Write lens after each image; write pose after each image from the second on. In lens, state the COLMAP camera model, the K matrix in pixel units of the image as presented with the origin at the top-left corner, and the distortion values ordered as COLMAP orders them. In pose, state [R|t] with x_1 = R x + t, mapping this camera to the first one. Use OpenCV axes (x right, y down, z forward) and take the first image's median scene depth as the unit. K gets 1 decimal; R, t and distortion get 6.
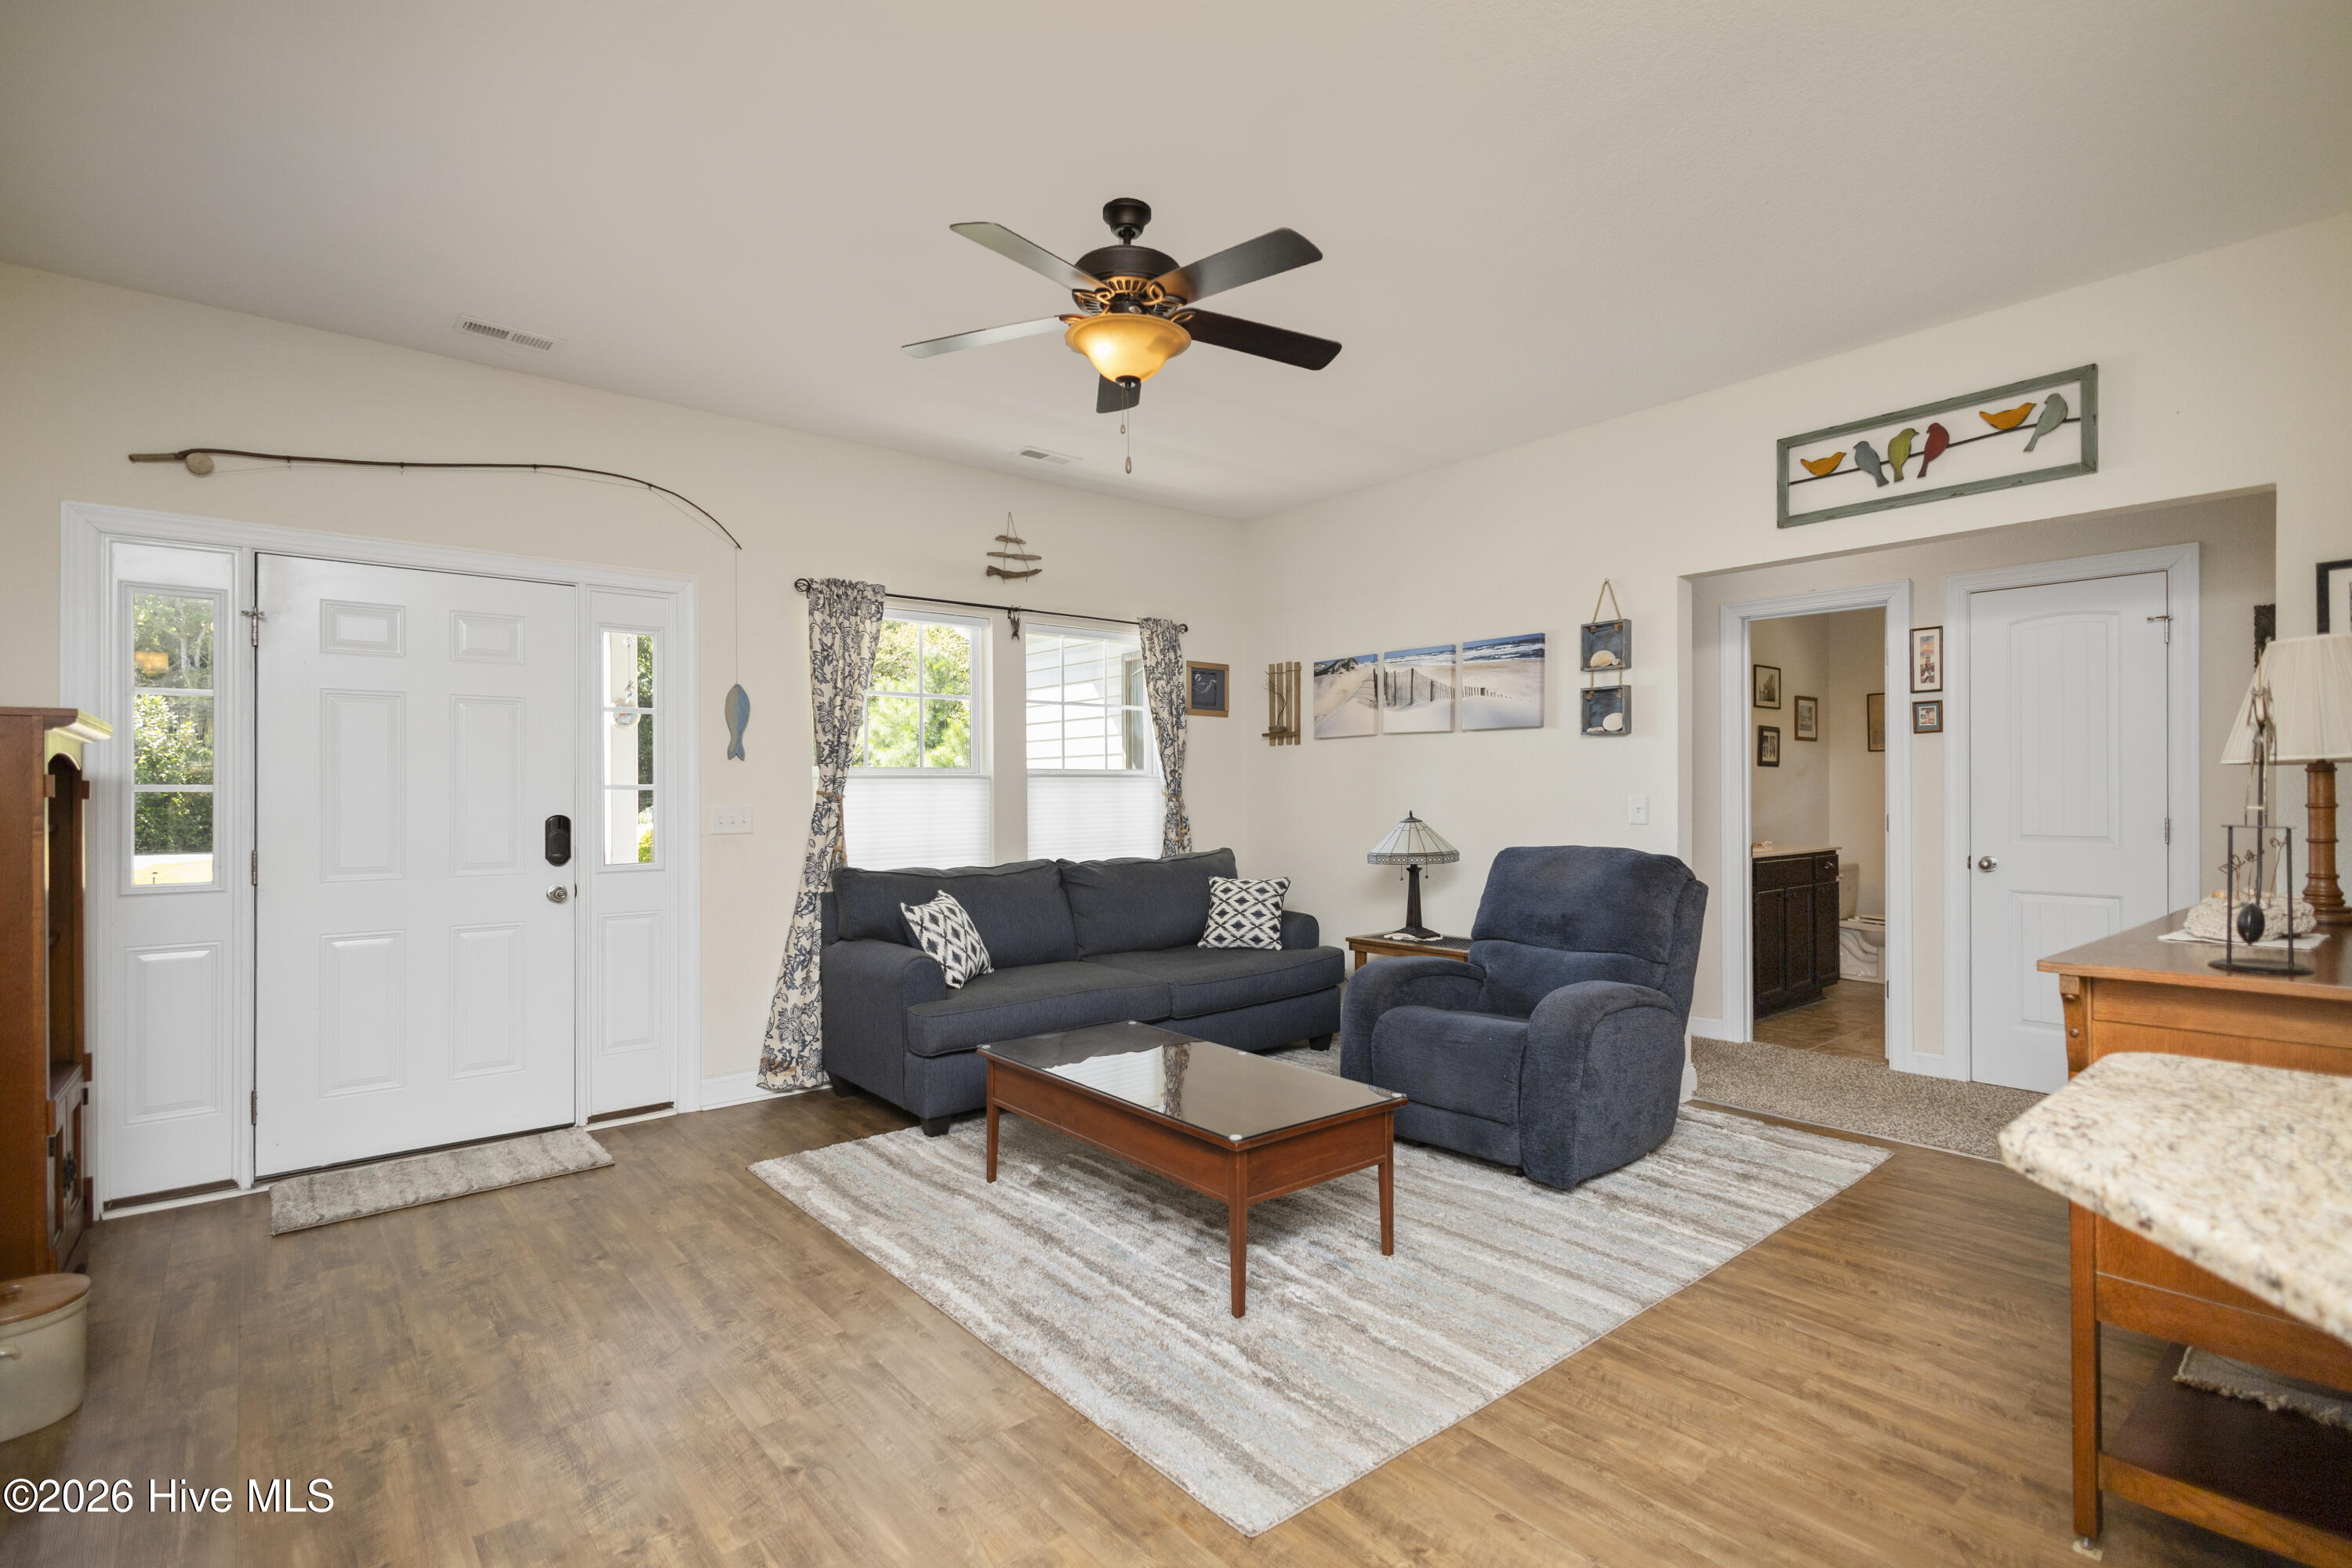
lens RADIAL K [[1087.9, 0, 1170.9], [0, 1087.9, 797.2], [0, 0, 1]] dist [0.010898, -0.002291]
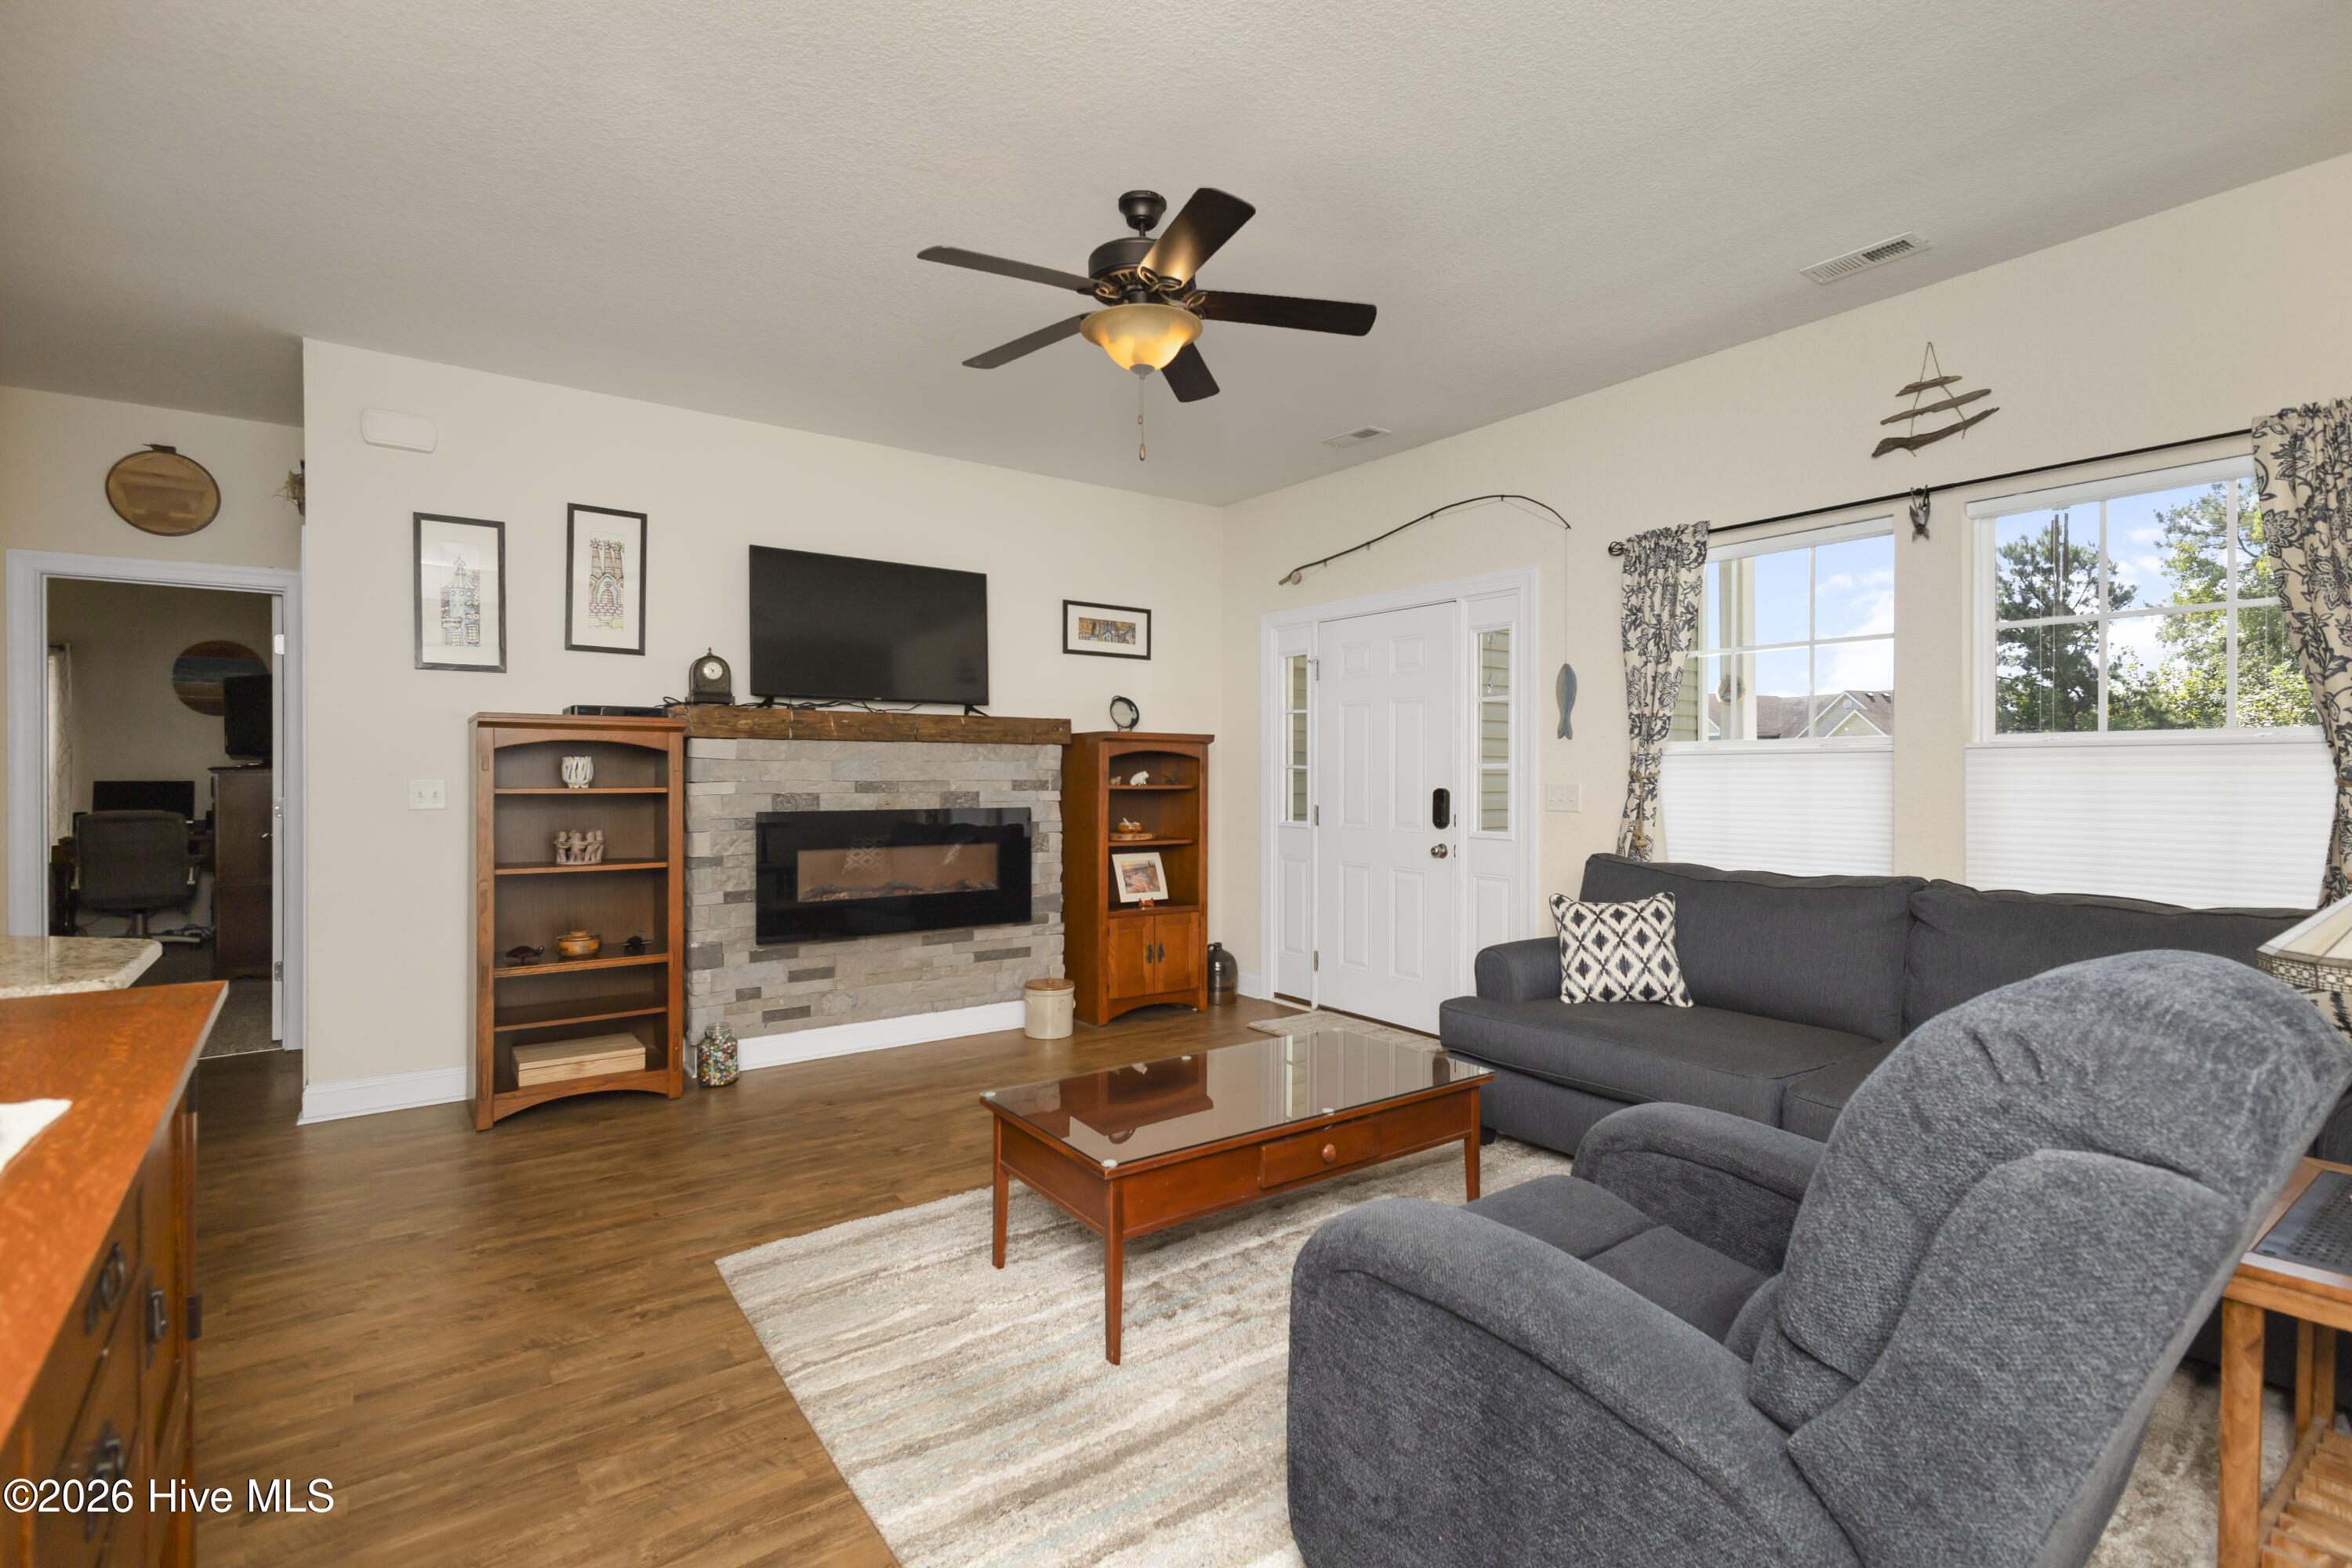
lens RADIAL K [[1087.9, 0, 1192.2], [0, 1087.9, 772.6], [0, 0, 1]] dist [0.010898, -0.002291]
pose [[-0.051729, 0.004137, -0.998653, 0.611163], [-0.005277, 0.999976, 0.004416, -0.005018], [0.998647, 0.005499, -0.051706, 0.682967]]
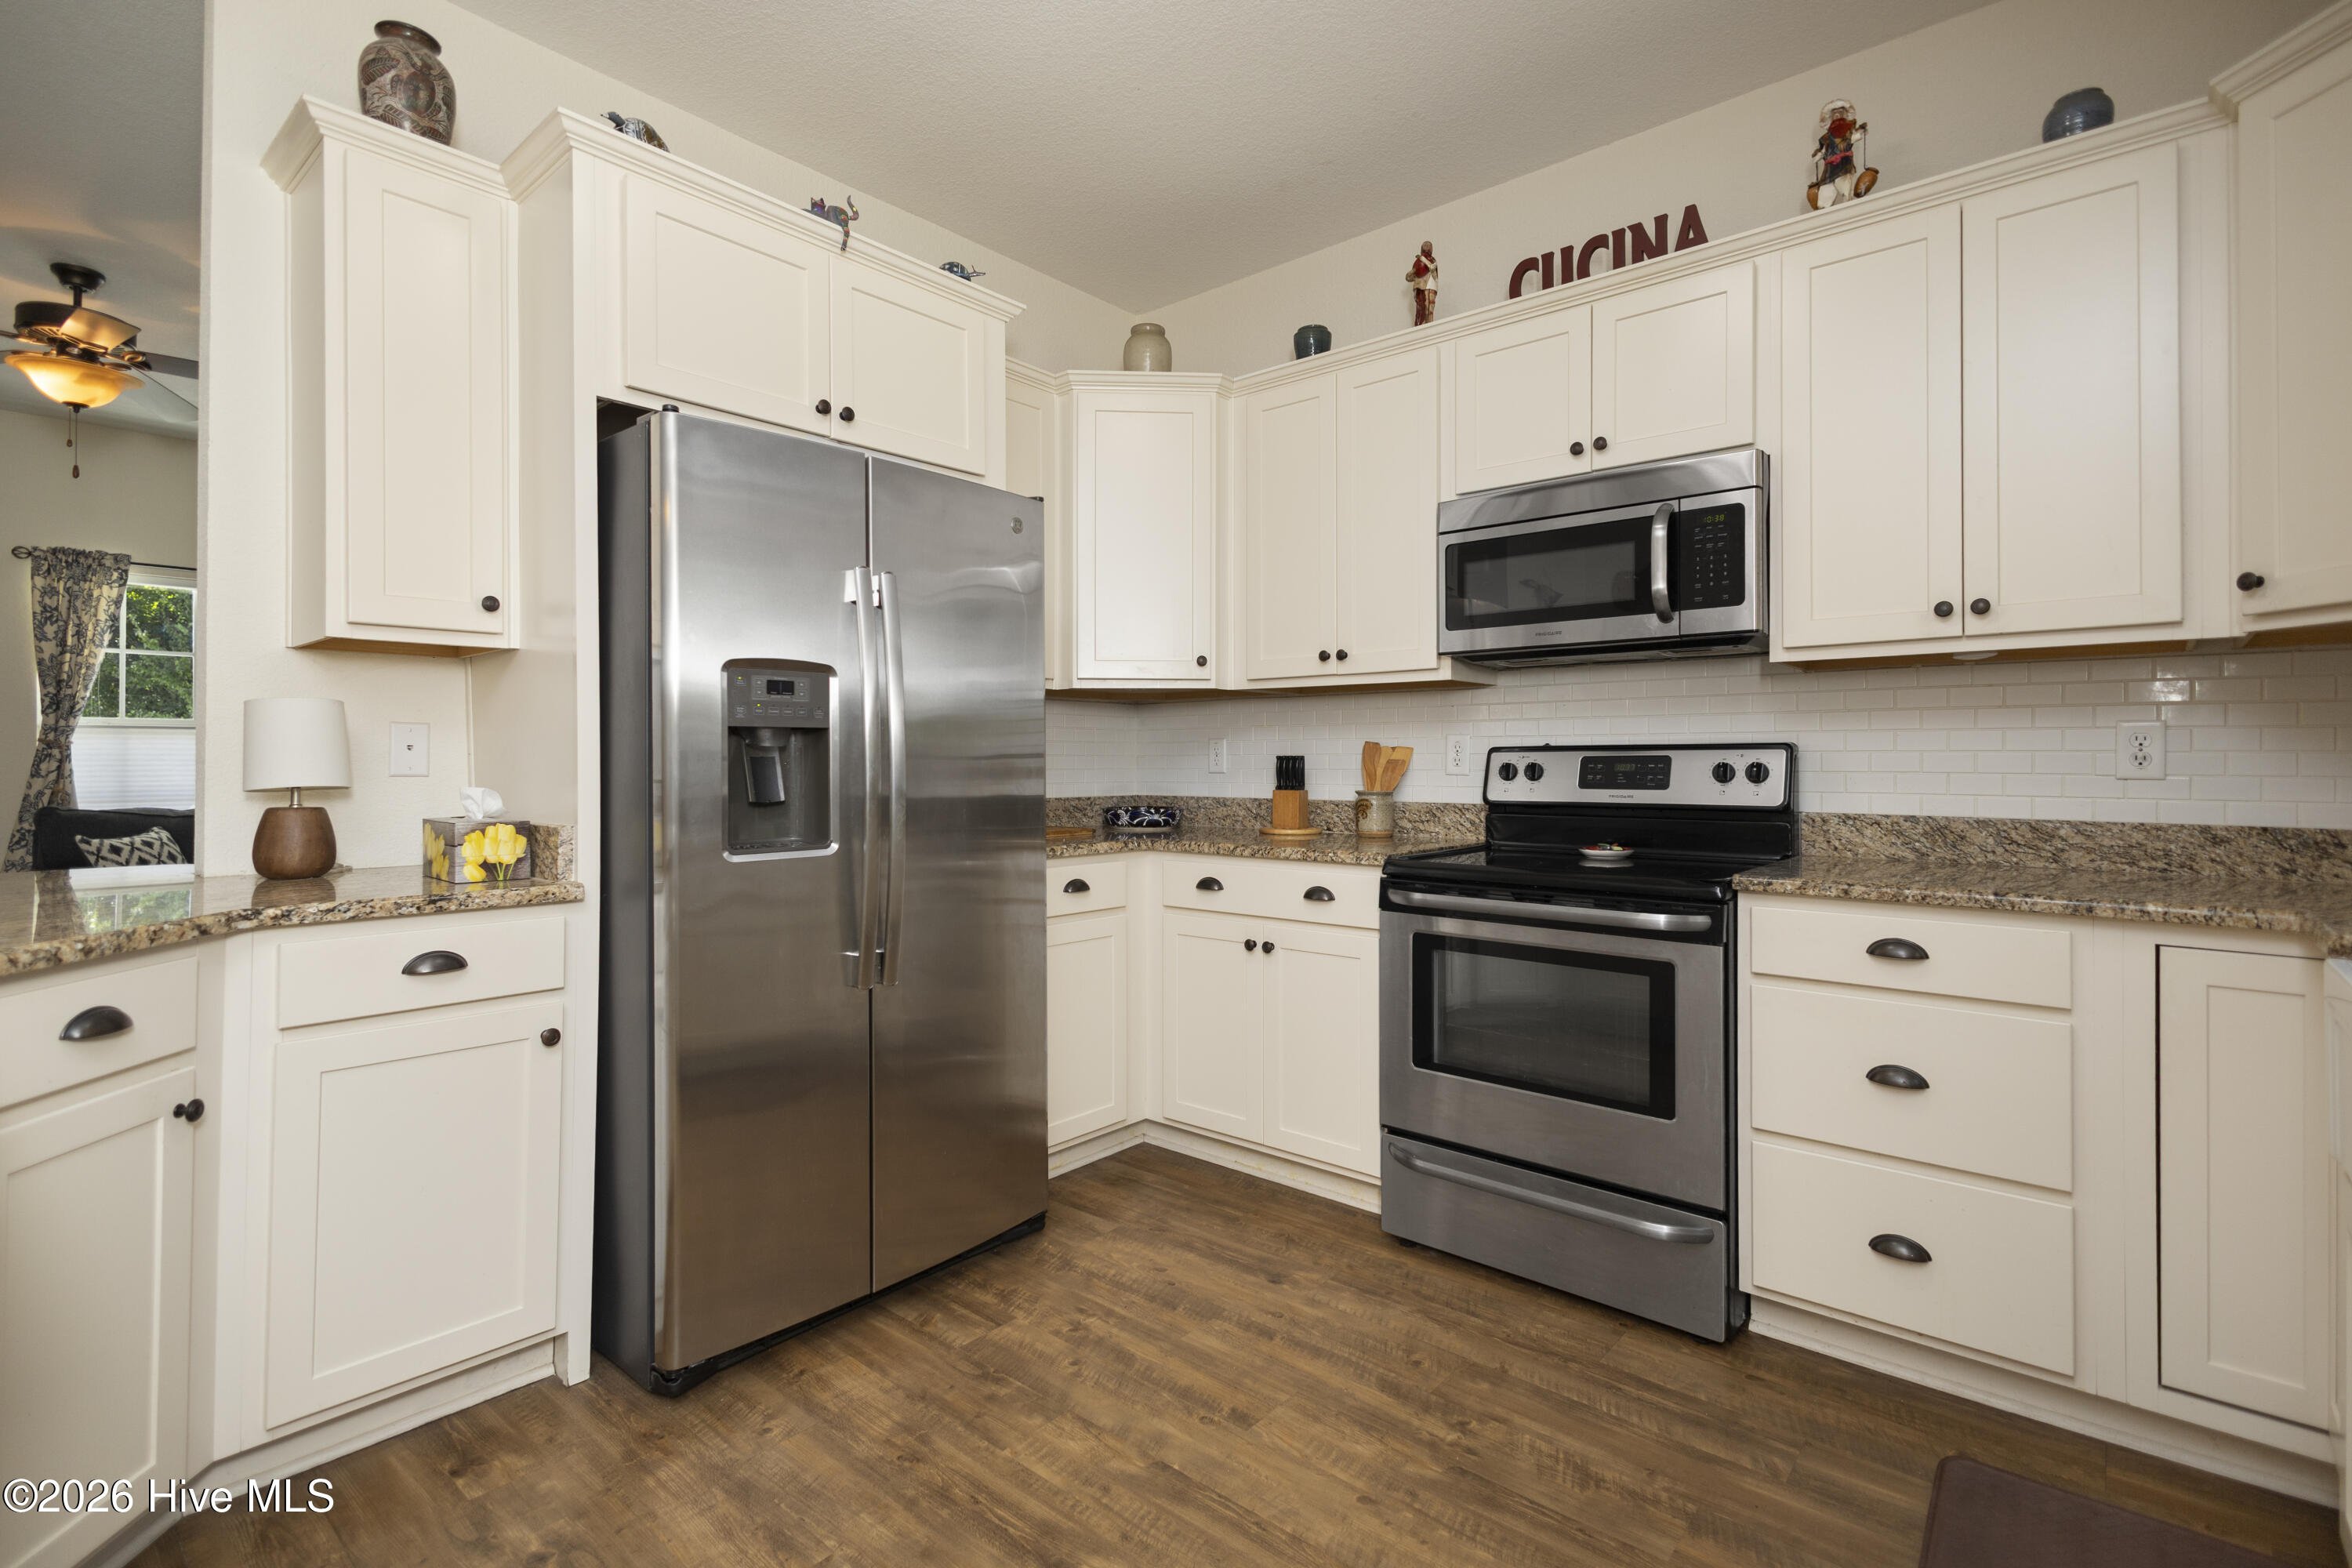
lens RADIAL K [[1087.9, 0, 1188.9], [0, 1087.9, 758.7], [0, 0, 1]] dist [0.010898, -0.002291]
pose [[0.985341, 0.005269, 0.170516, 0.640769], [-0.003210, 0.999919, -0.012346, 0.025388], [-0.170567, 0.011617, 0.985278, -0.299880]]
